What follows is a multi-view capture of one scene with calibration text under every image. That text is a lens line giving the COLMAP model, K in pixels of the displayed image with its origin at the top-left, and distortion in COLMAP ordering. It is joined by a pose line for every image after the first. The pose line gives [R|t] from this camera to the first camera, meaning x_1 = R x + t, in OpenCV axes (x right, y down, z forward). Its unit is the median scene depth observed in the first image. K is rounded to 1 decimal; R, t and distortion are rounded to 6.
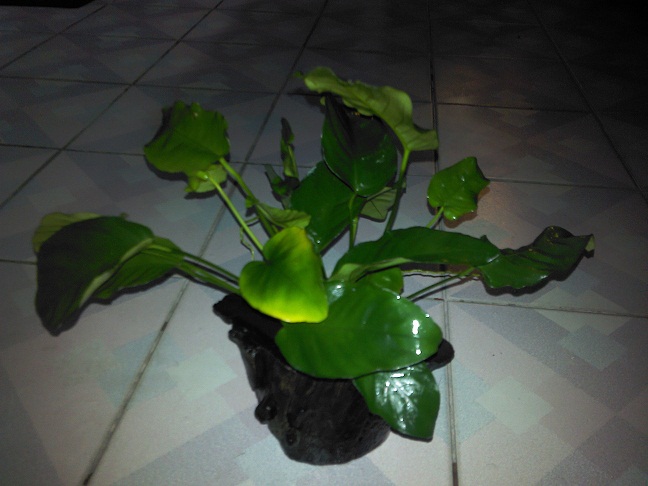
lens RADIAL K [[617.9, 0, 324.0], [0, 617.9, 243.0], [0, 0, 1]] dist [-0.011929, -0.005140]
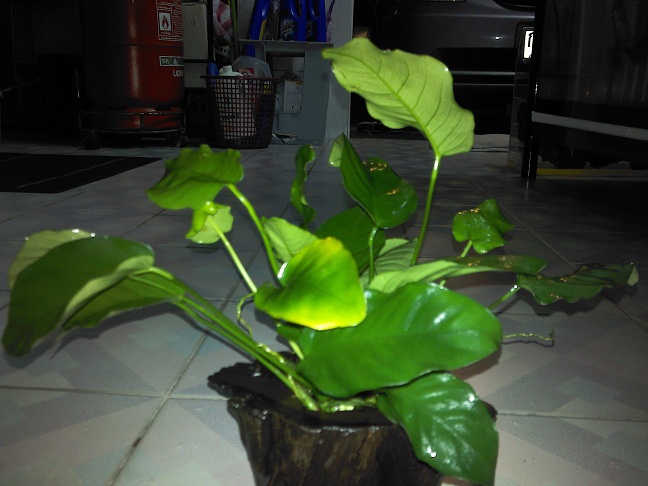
lens RADIAL K [[617.9, 0, 324.0], [0, 617.9, 243.0], [0, 0, 1]] dist [-0.011929, -0.005140]
pose [[0.997869, 0.003610, 0.065144, -0.085659], [0.018954, 0.939364, -0.342398, 0.251202], [-0.062430, 0.342903, 0.937294, 0.141319]]
